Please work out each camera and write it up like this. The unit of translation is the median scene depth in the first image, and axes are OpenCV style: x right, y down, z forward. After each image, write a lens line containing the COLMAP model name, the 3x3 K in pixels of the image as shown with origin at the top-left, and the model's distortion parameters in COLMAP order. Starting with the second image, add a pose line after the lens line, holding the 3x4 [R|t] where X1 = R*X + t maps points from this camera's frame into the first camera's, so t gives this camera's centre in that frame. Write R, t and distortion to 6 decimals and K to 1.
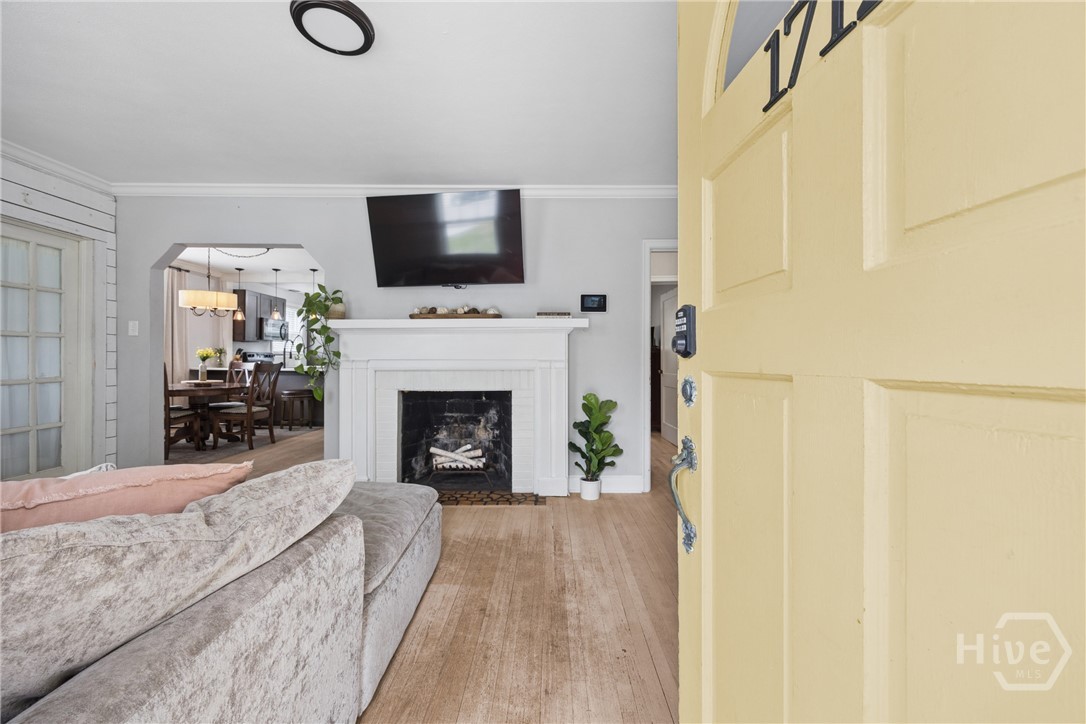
lens RADIAL K [[418.0, 0, 562.9], [0, 418.0, 362.2], [0, 0, 1]] dist [0.000164, 0.000027]
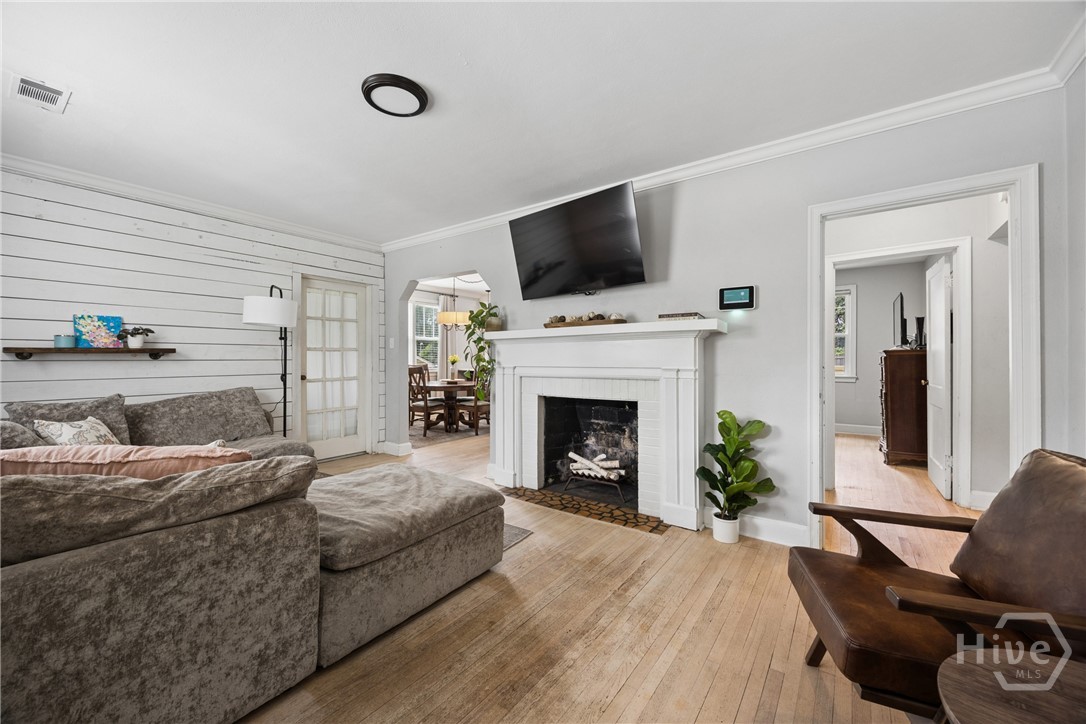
lens RADIAL K [[428.9, 0, 559.9], [0, 428.9, 359.8], [0, 0, 1]] dist [-0.002291, -0.000047]
pose [[0.810204, 0.000748, -0.586148, 0.287196], [-0.003119, 0.999991, -0.003035, -0.019401], [0.586140, 0.004287, 0.810198, 0.136765]]
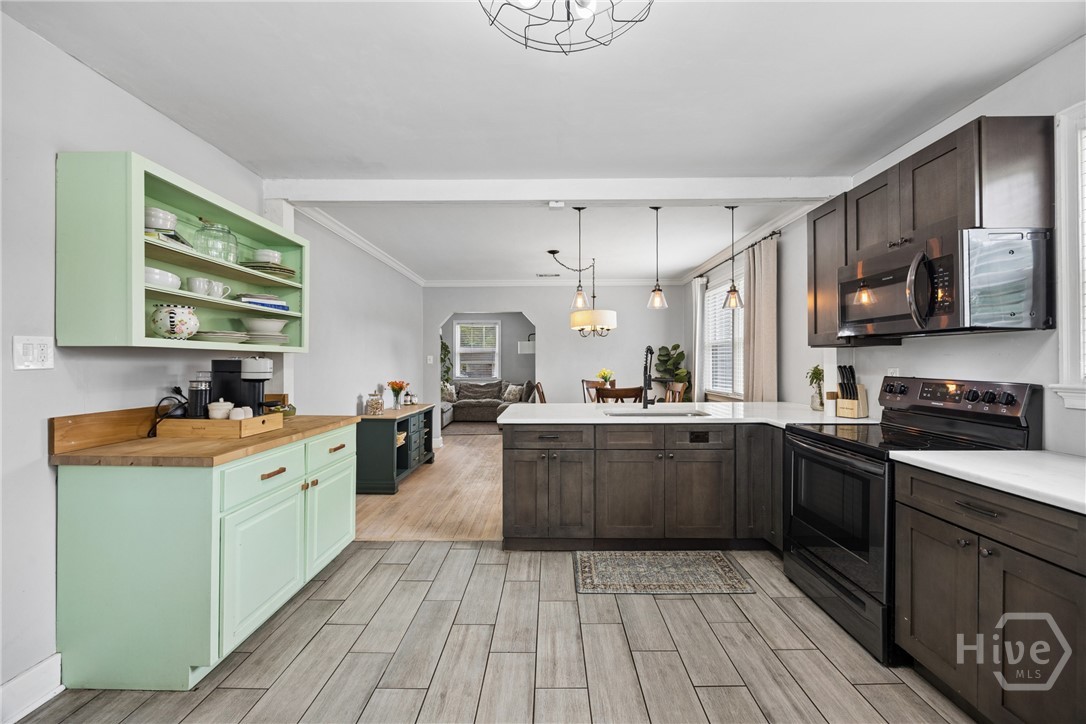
lens RADIAL K [[423.1, 0, 547.1], [0, 423.1, 361.4], [0, 0, 1]] dist [-0.001866, -0.000062]
pose [[-0.999620, -0.002291, 0.027469, -1.023821], [-0.002071, 0.999965, 0.008052, -0.076917], [-0.027486, 0.007992, -0.999590, 2.685118]]
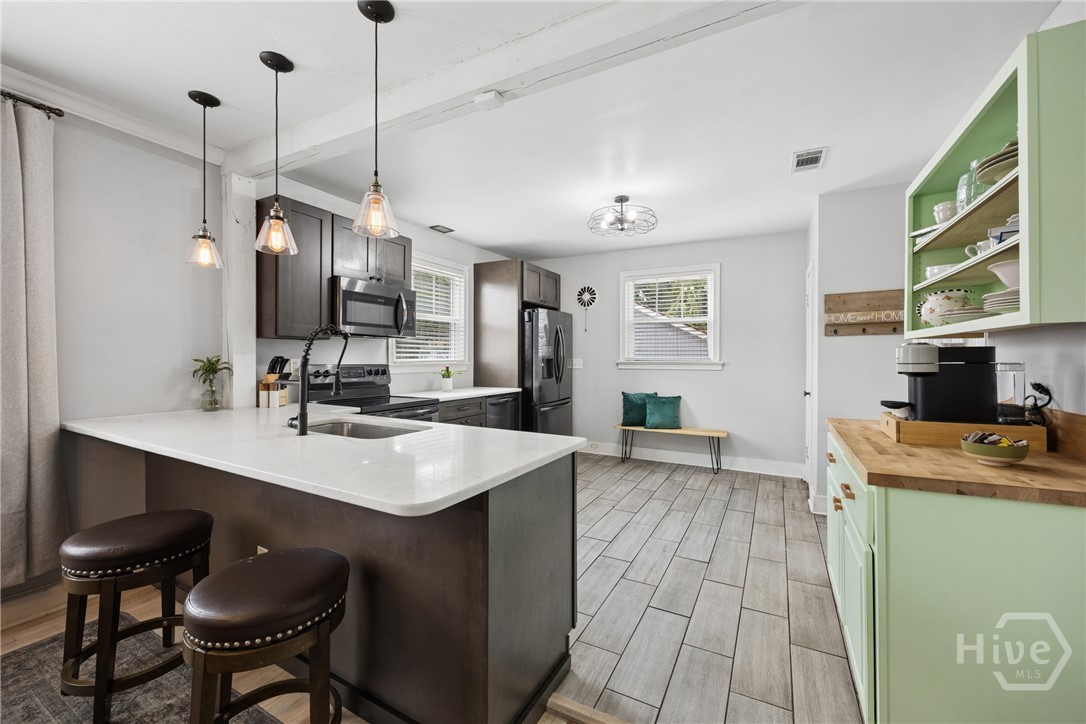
lens RADIAL K [[429.7, 0, 547.5], [0, 429.7, 361.0], [0, 0, 1]] dist [0.001360, 0.000280]
pose [[0.872218, 0.001843, -0.489114, -0.722507], [-0.002211, 0.999998, -0.000175, -0.057730], [0.489113, 0.001234, 0.872220, 1.522188]]
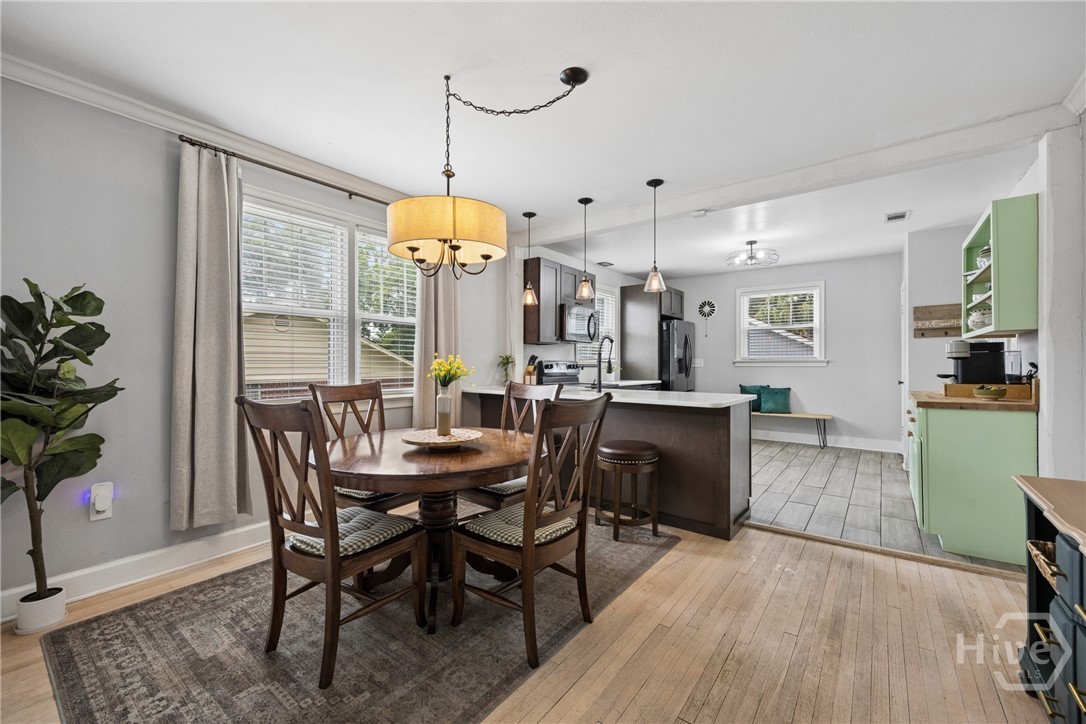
lens RADIAL K [[442.2, 0, 547.6], [0, 442.2, 365.7], [0, 0, 1]] dist [0.007713, 0.000081]
pose [[0.785725, -0.004155, -0.618563, -0.693150], [0.000433, 0.999981, -0.006168, -0.026374], [0.618576, 0.004579, 0.785711, 0.981755]]
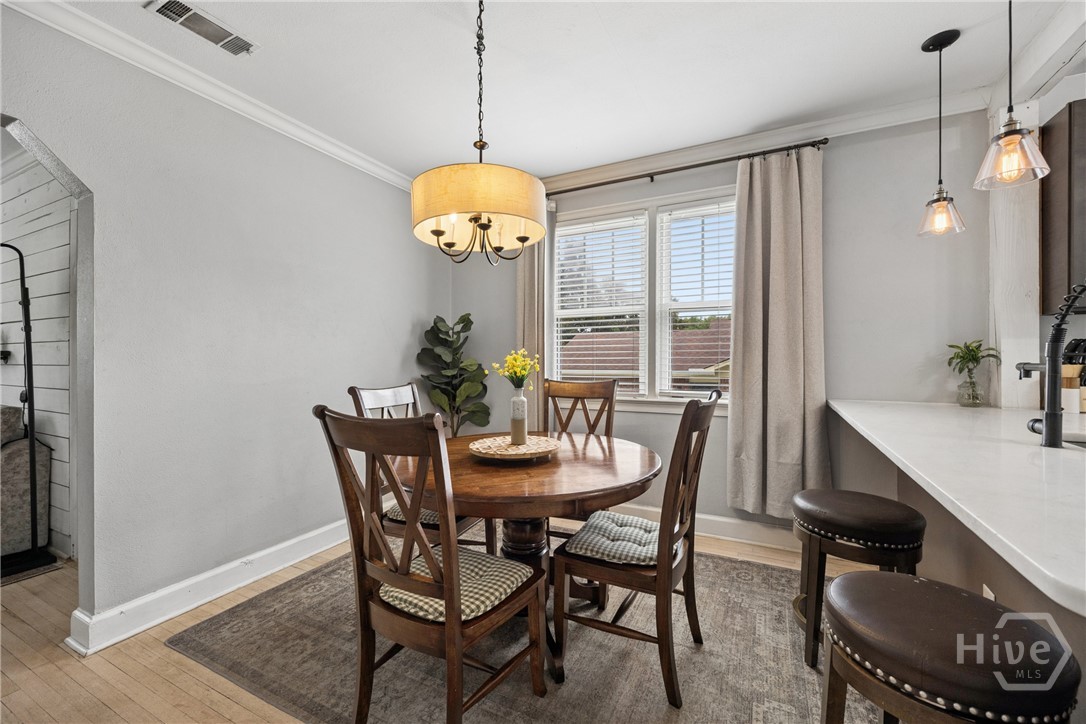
lens RADIAL K [[440.6, 0, 542.8], [0, 440.6, 359.5], [0, 0, 1]] dist [-0.001198, 0.000026]
pose [[-0.473550, -0.005763, -0.880748, -0.739352], [-0.008422, 0.999963, -0.002014, -0.033895], [0.880727, 0.006464, -0.473581, 1.633955]]
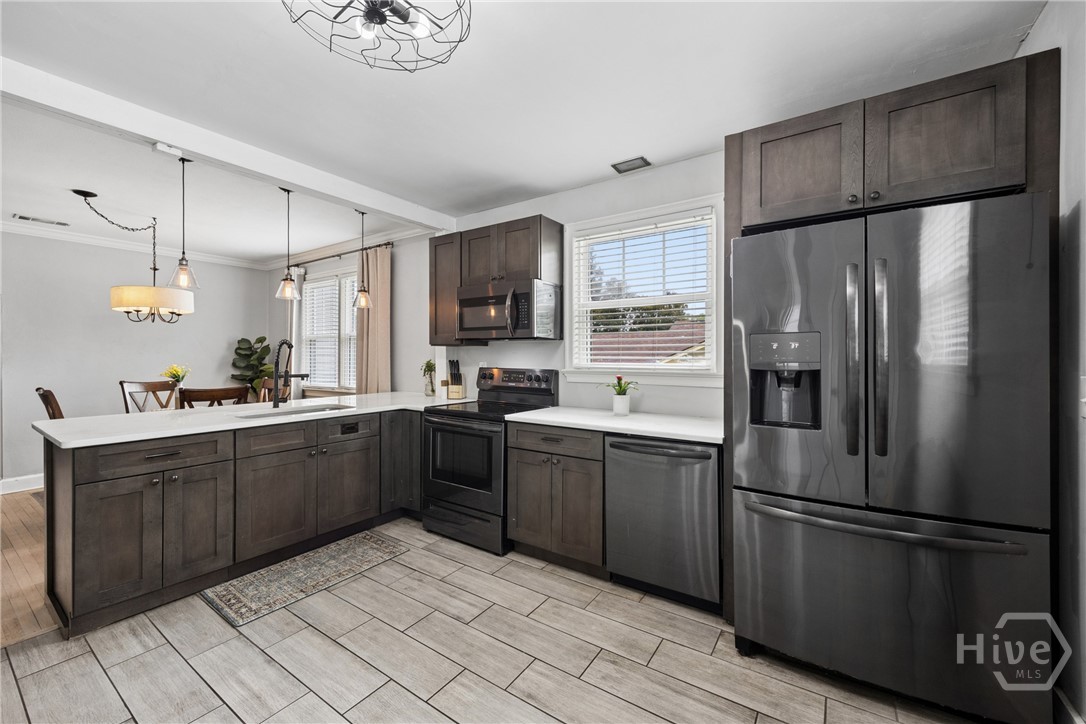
lens RADIAL K [[434.7, 0, 545.6], [0, 434.7, 358.7], [0, 0, 1]] dist [0.002596, 0.000279]
pose [[-0.579539, -0.002651, -0.814940, -0.830945], [-0.012294, 0.999909, 0.005490, -0.075910], [0.814852, 0.013200, -0.579519, 2.692874]]
